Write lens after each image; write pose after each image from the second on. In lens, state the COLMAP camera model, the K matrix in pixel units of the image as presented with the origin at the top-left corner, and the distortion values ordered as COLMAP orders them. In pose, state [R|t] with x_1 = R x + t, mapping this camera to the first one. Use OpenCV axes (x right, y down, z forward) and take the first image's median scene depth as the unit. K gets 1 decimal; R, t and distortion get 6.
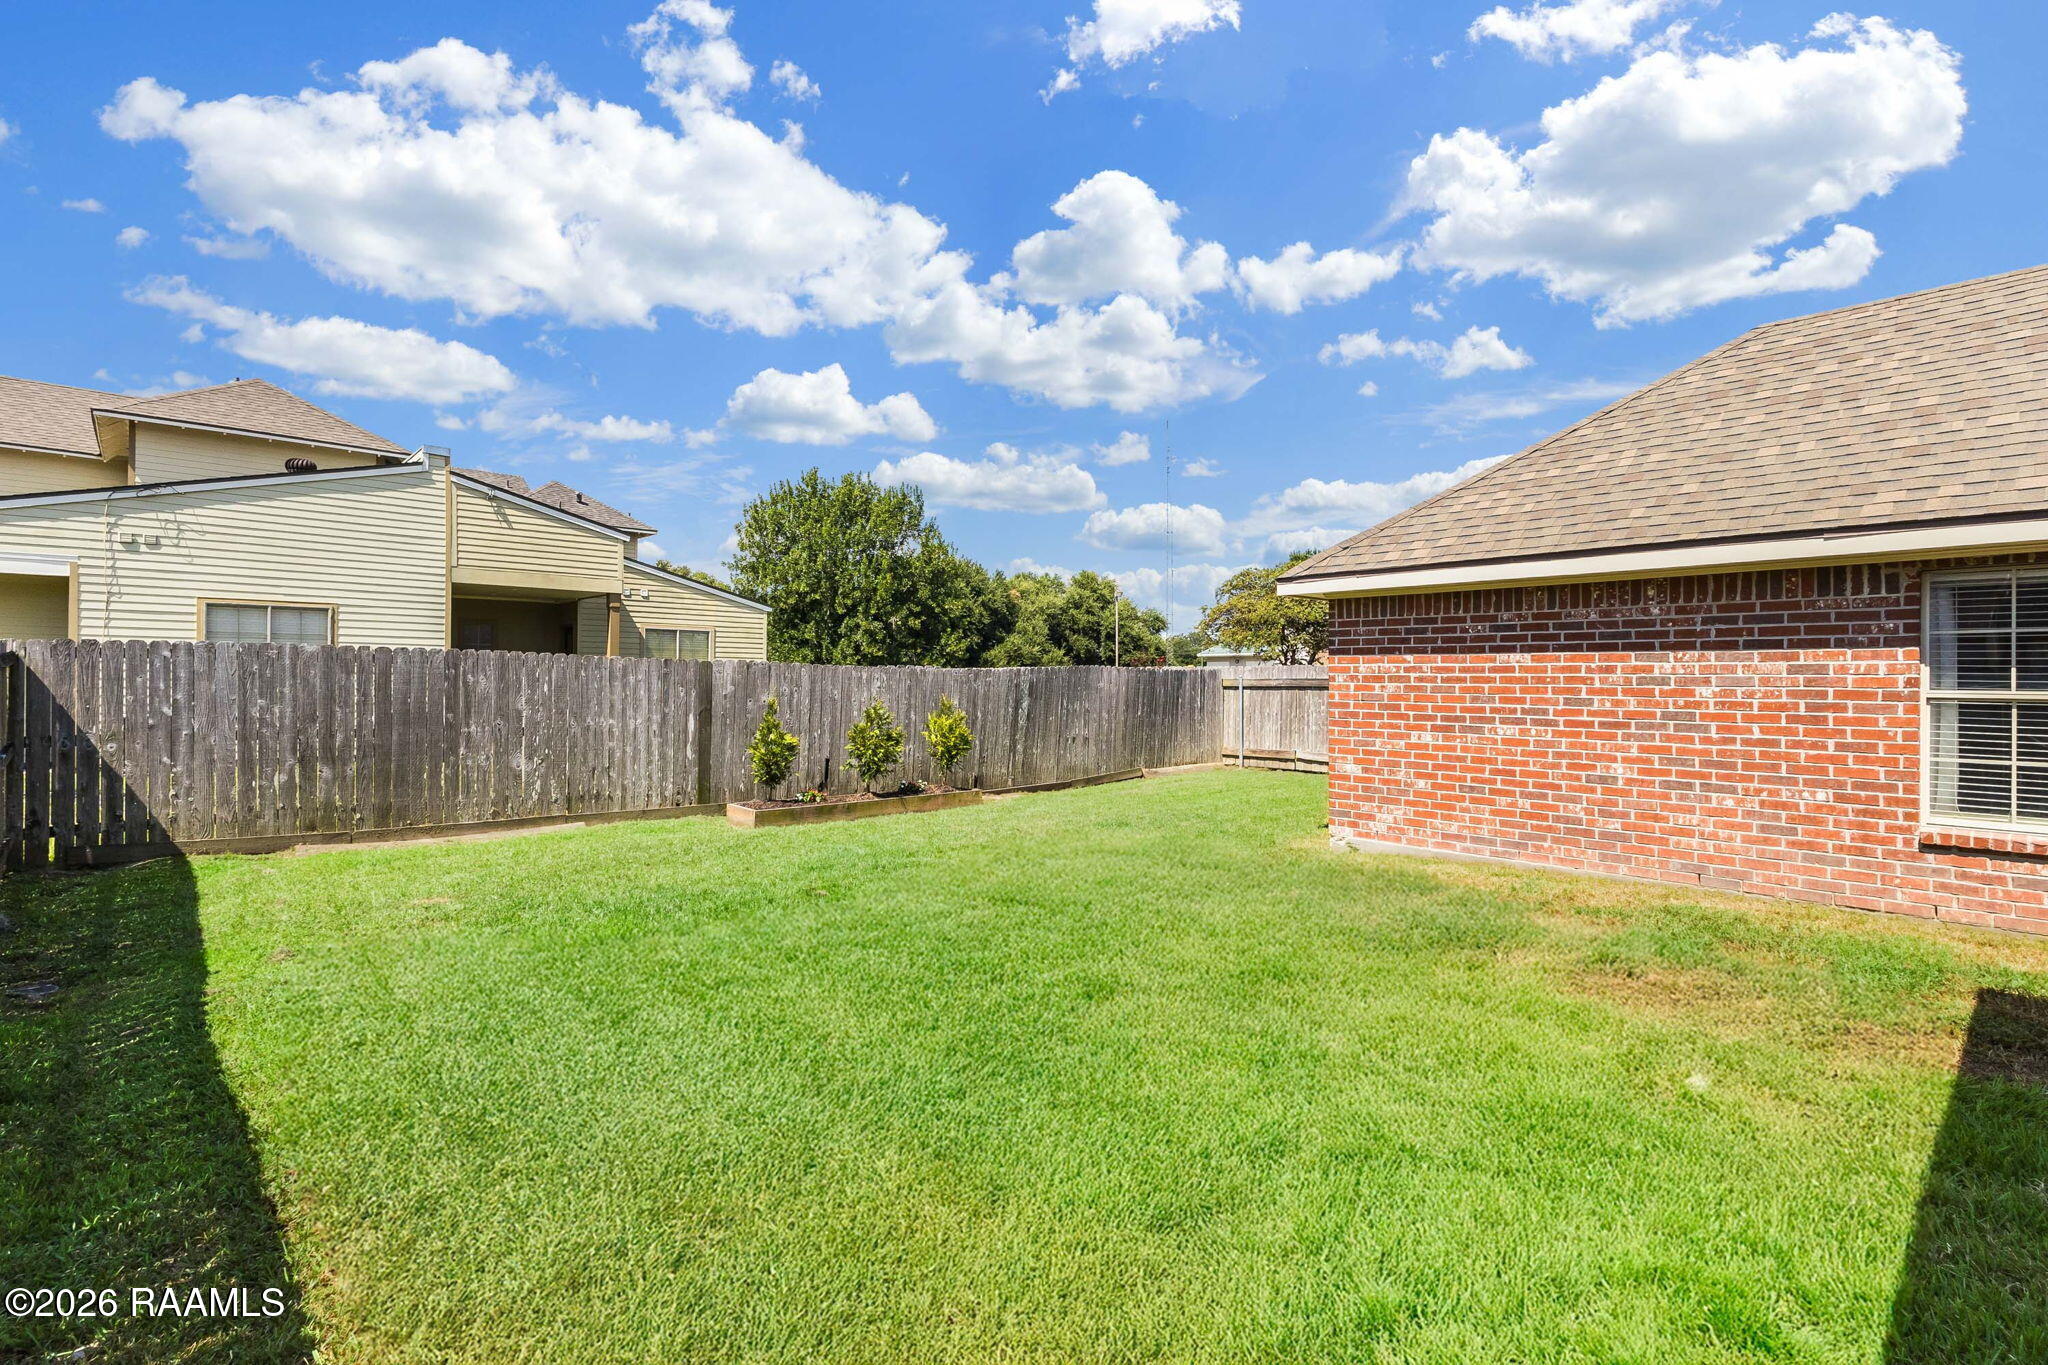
lens RADIAL K [[1109.6, 0, 1031.4], [0, 1109.6, 681.9], [0, 0, 1]] dist [-0.000599, -0.001121]
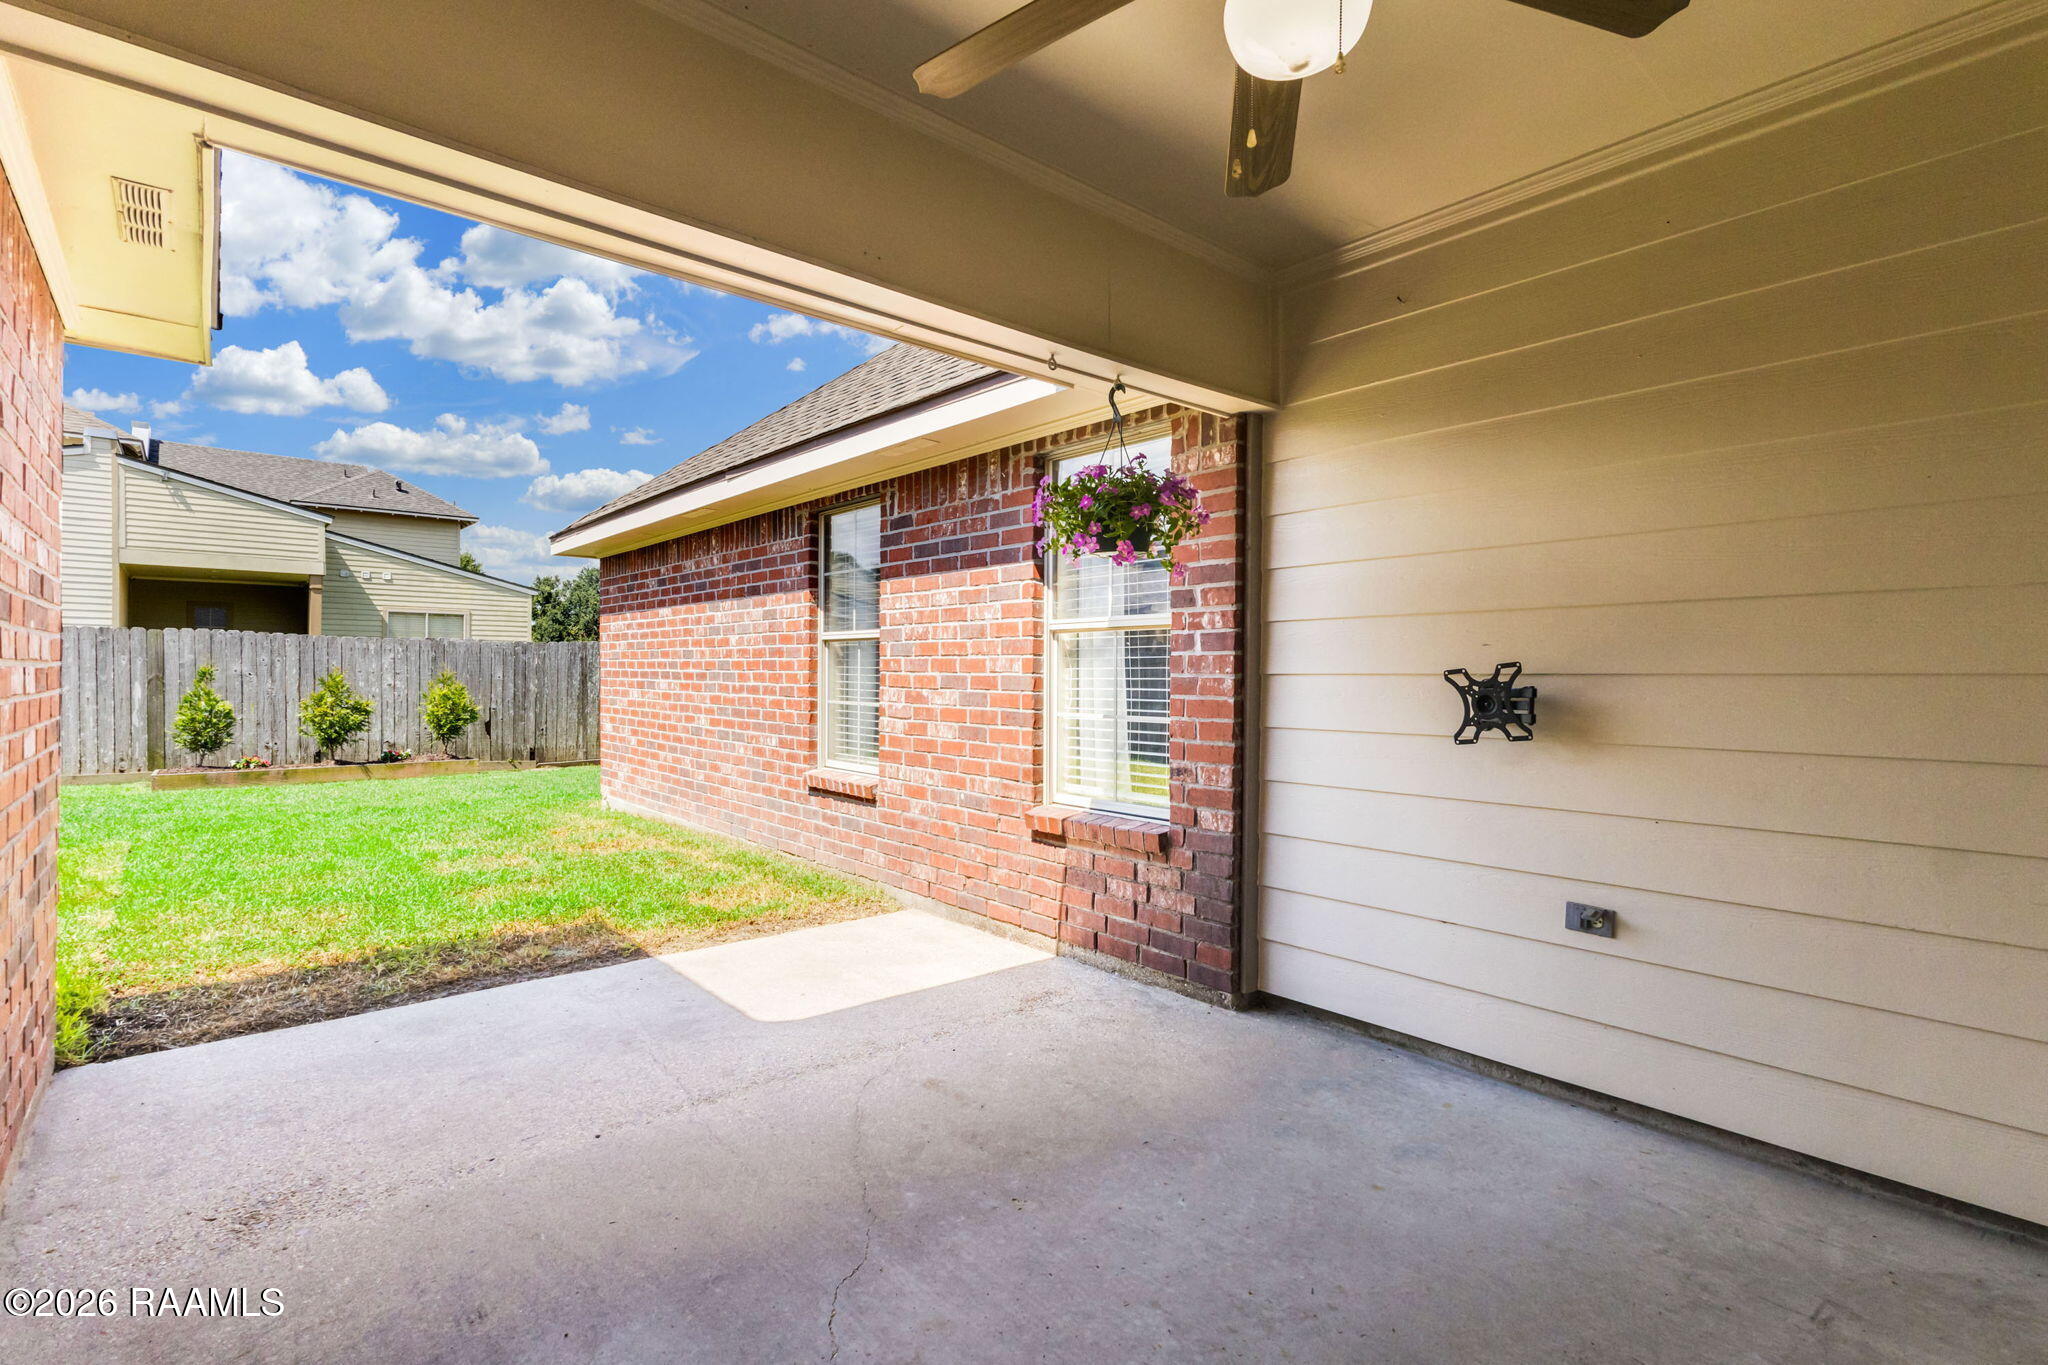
lens RADIAL K [[943.3, 0, 1023.5], [0, 943.3, 683.6], [0, 0, 1]] dist [-0.002644, 0.000204]
pose [[0.999989, -0.001242, -0.004528, 0.540071], [0.001224, 0.999991, -0.004021, 0.054453], [0.004533, 0.004016, 0.999982, 0.076753]]
